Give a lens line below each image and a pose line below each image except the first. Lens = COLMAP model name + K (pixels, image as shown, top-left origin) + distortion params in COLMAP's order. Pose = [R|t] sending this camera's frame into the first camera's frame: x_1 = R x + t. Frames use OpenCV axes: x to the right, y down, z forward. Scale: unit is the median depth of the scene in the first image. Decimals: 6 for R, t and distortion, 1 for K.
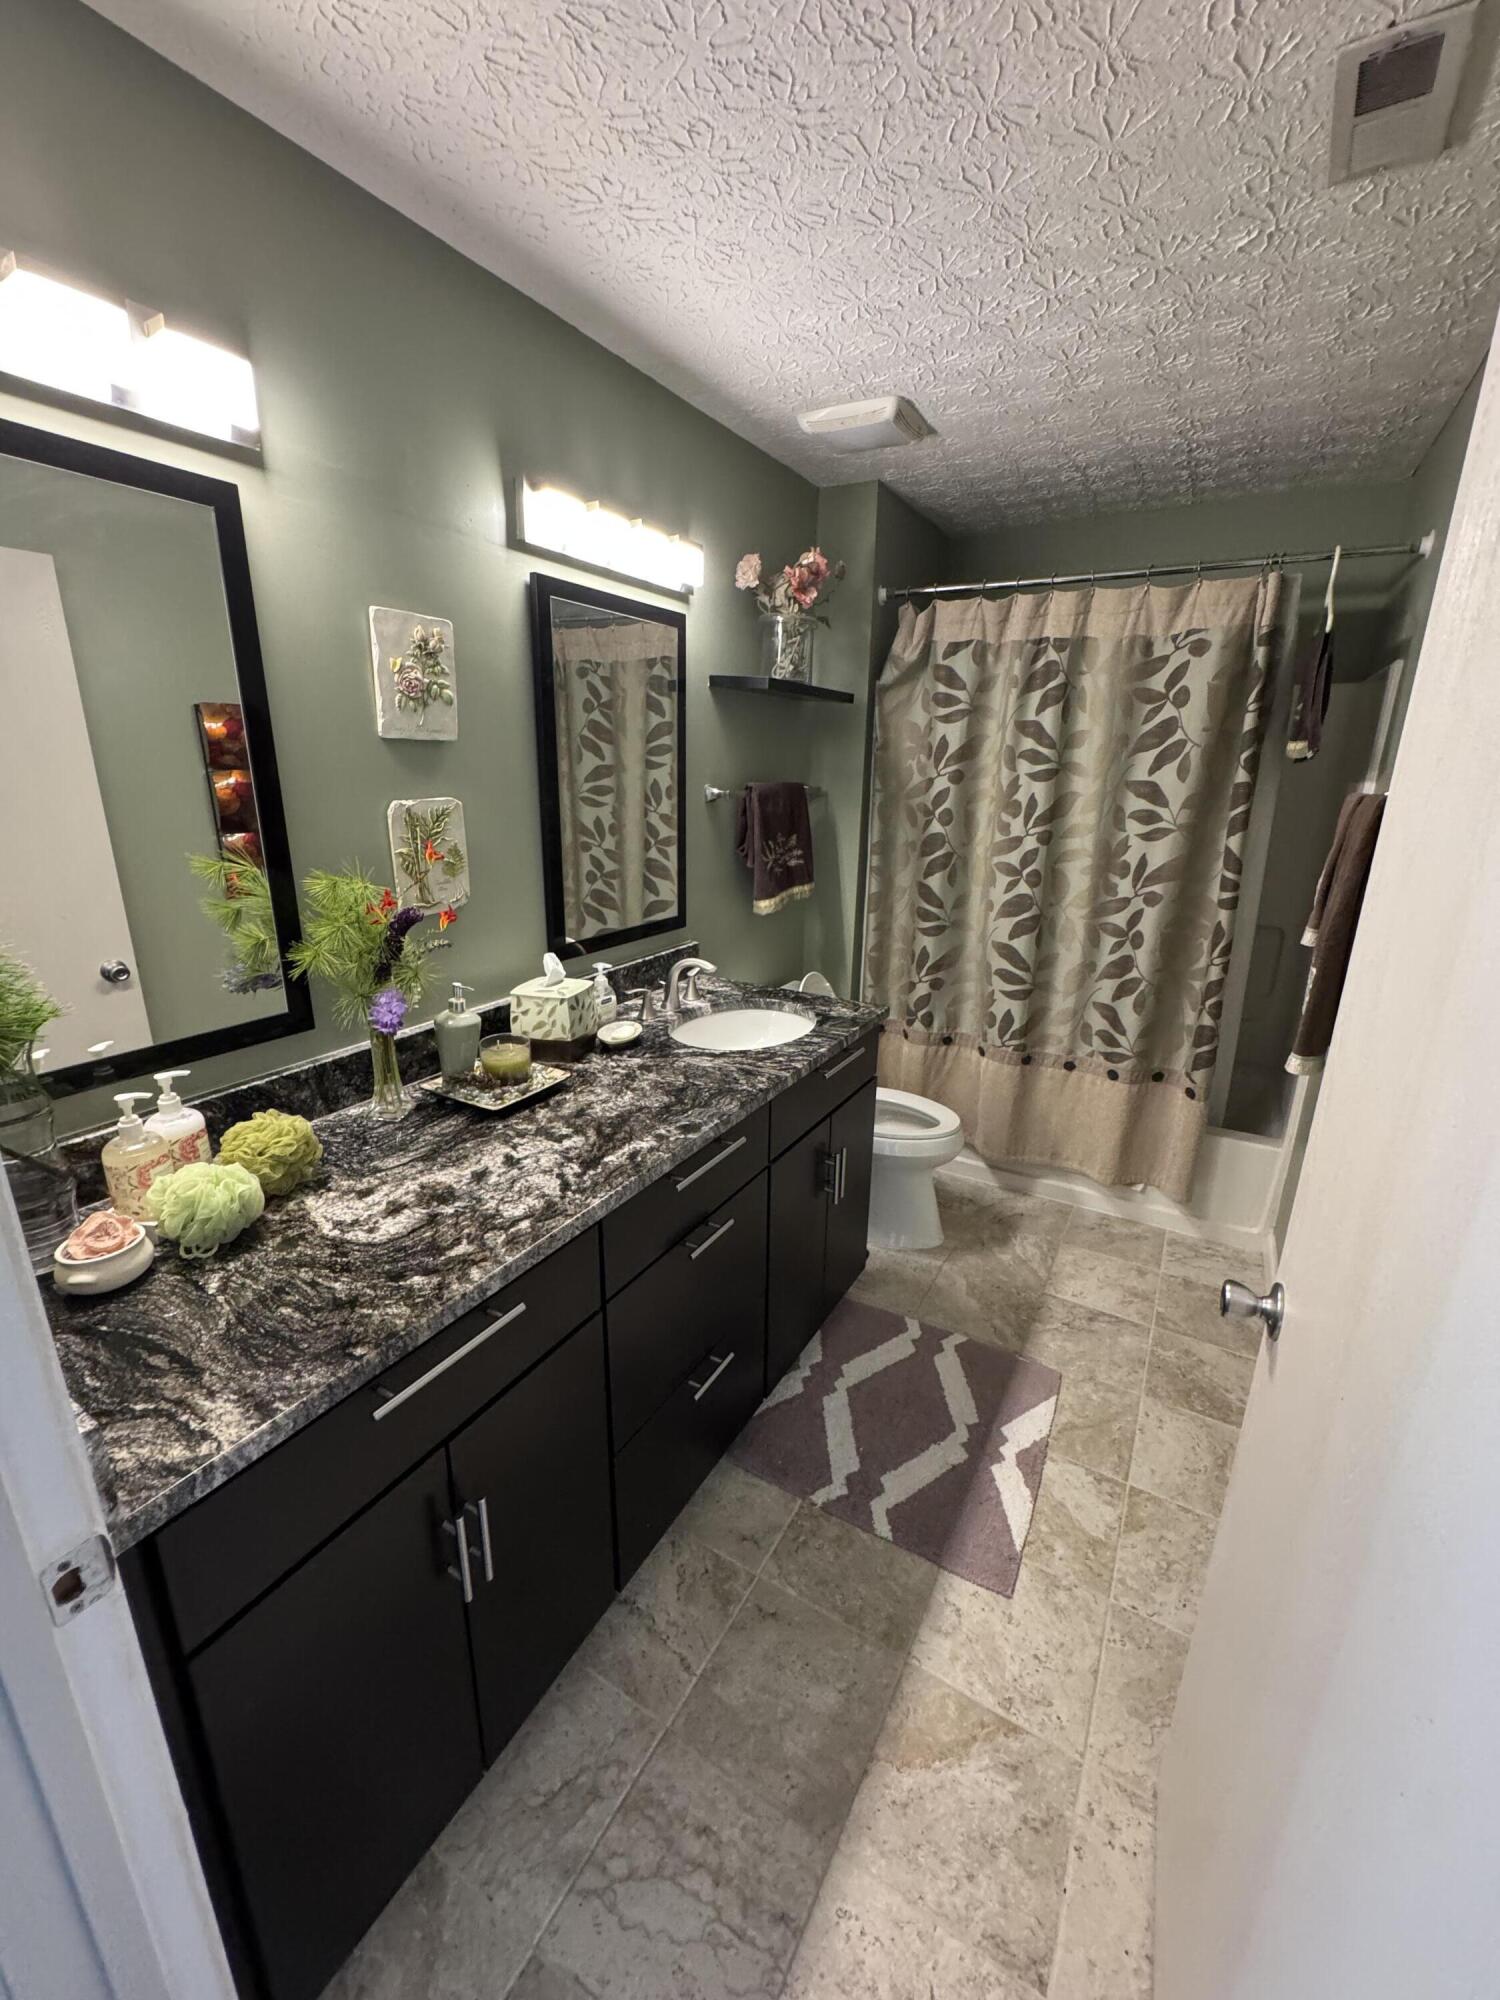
lens RADIAL K [[797.0, 0, 740.6], [0, 797.0, 993.5], [0, 0, 1]] dist [-0.004586, 0.000796]
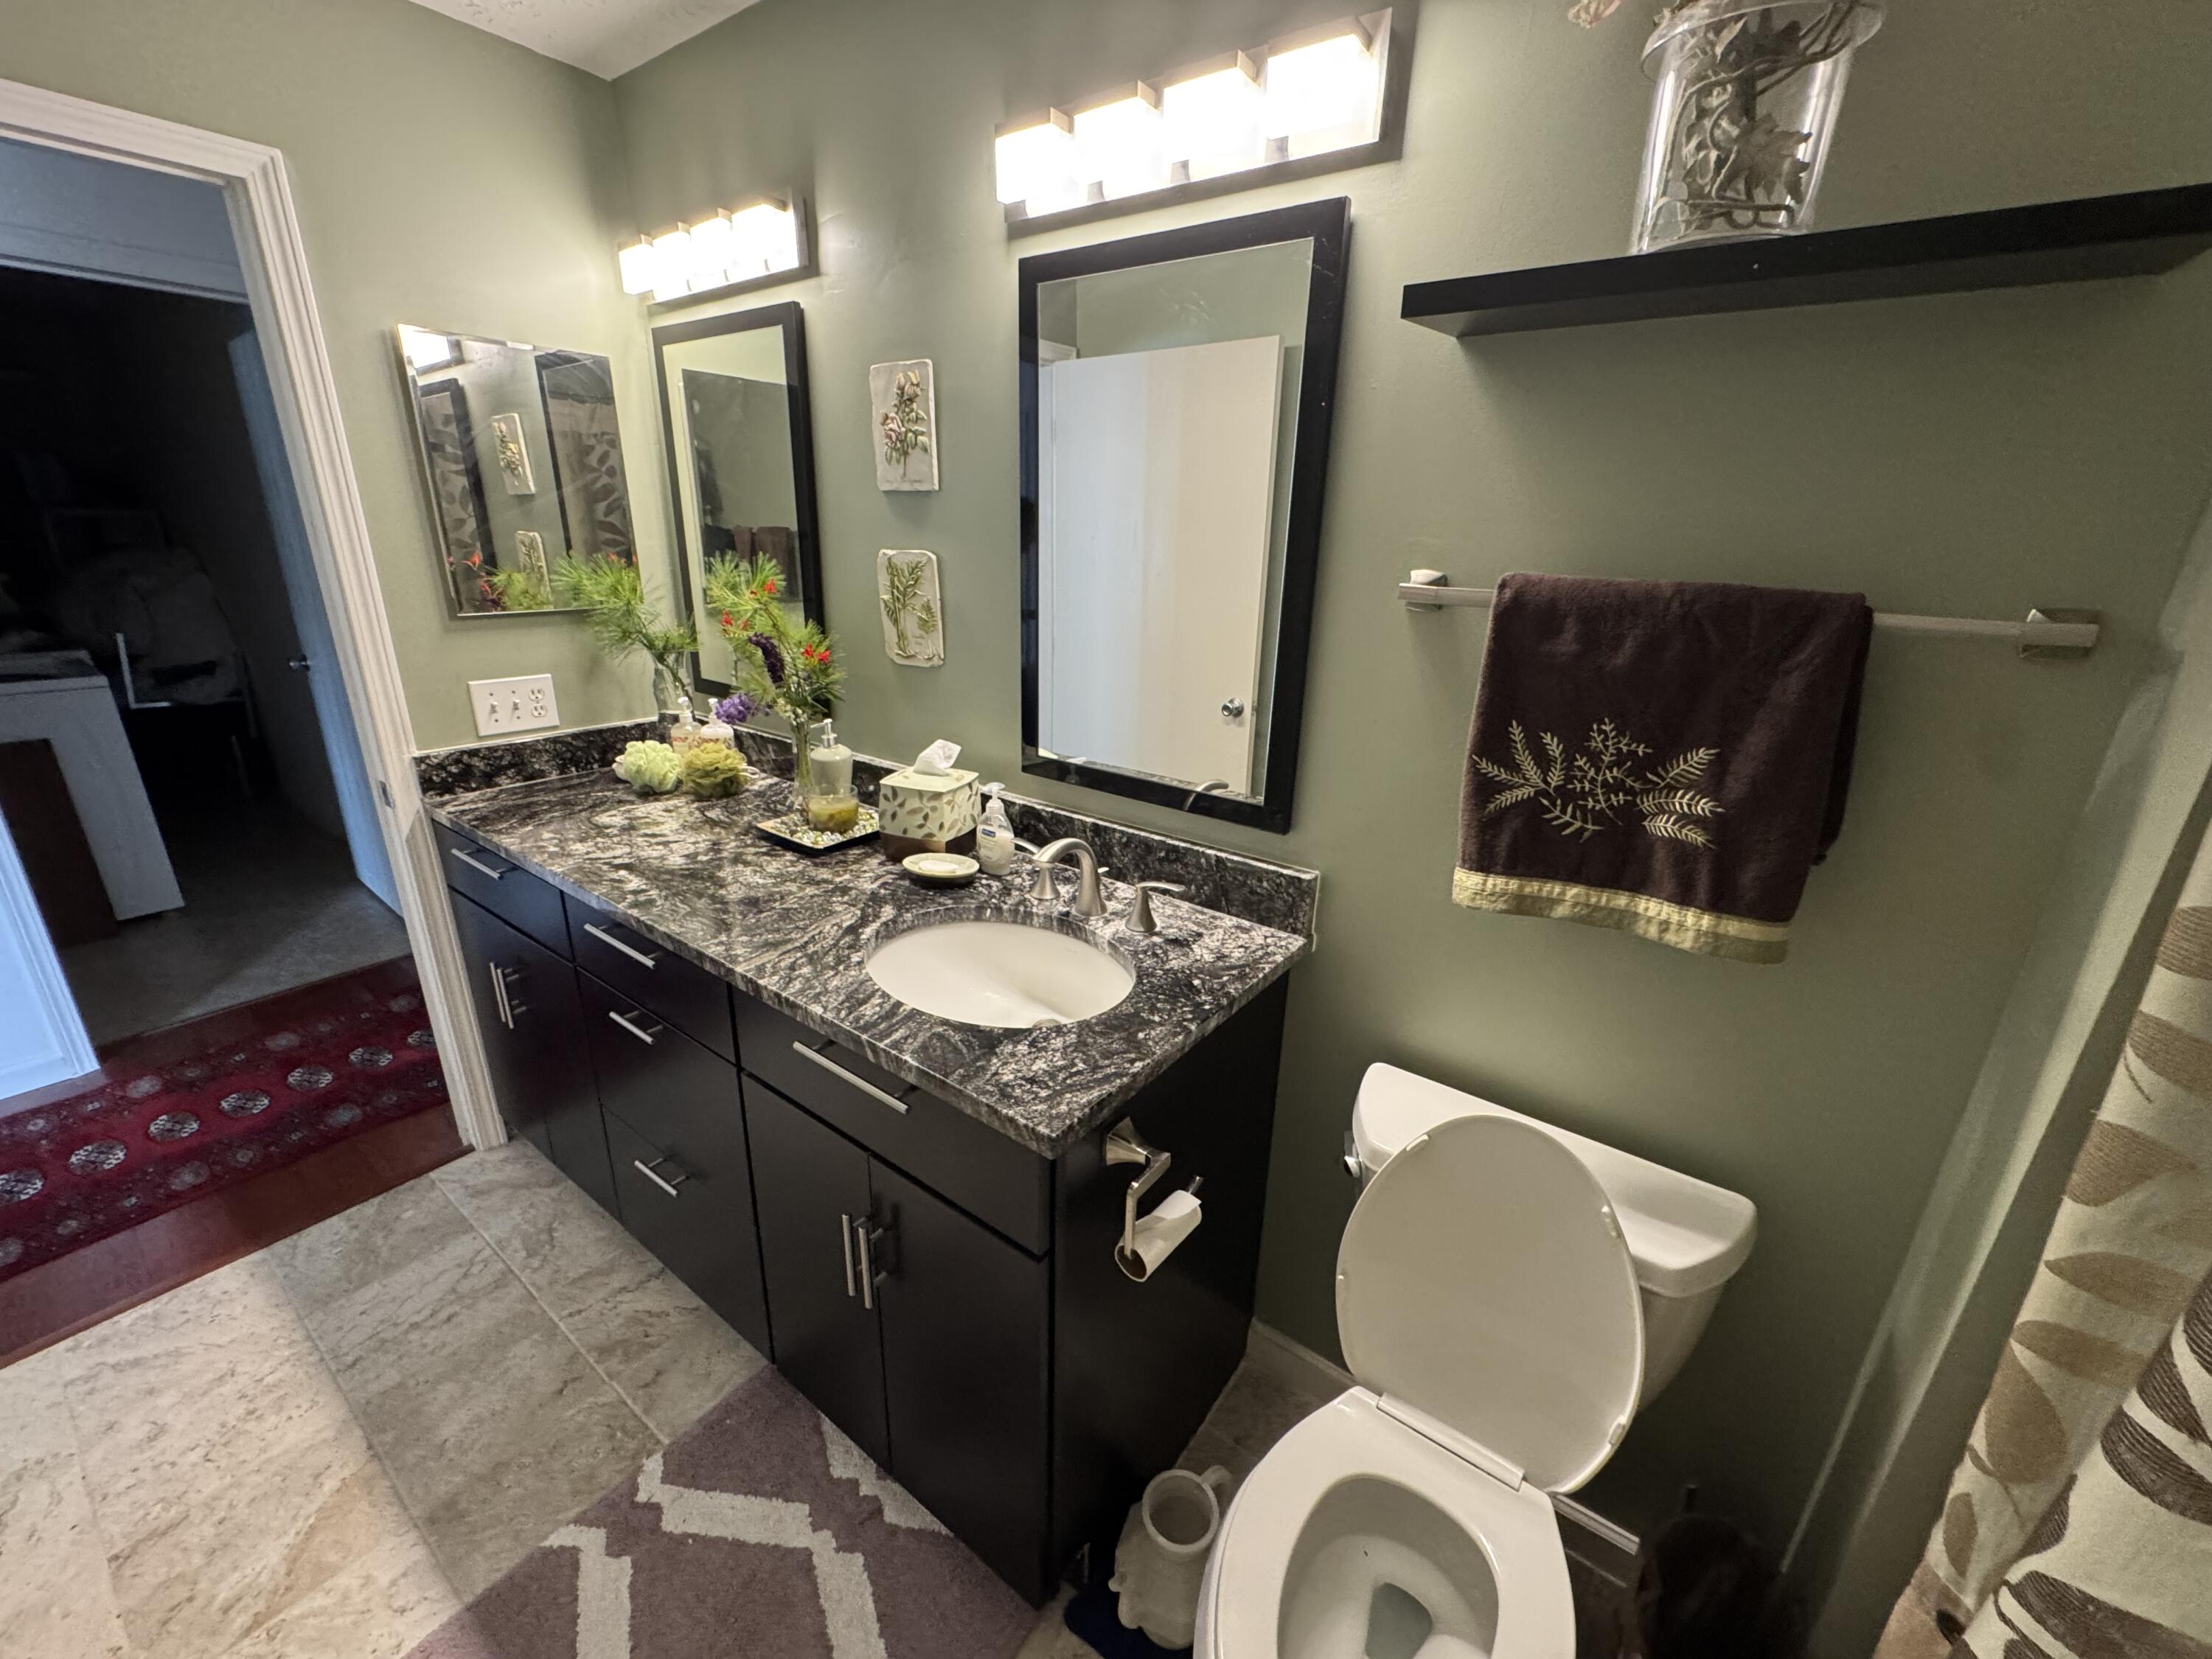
lens RADIAL K [[881.4, 0, 1104.0], [0, 881.4, 828.4], [0, 0, 1]] dist [-0.004586, 0.000796]
pose [[-0.096459, 0.306990, -0.946812, 0.745186], [-0.304011, 0.896703, 0.321715, -0.361990], [0.947773, 0.318874, 0.006833, 1.335214]]
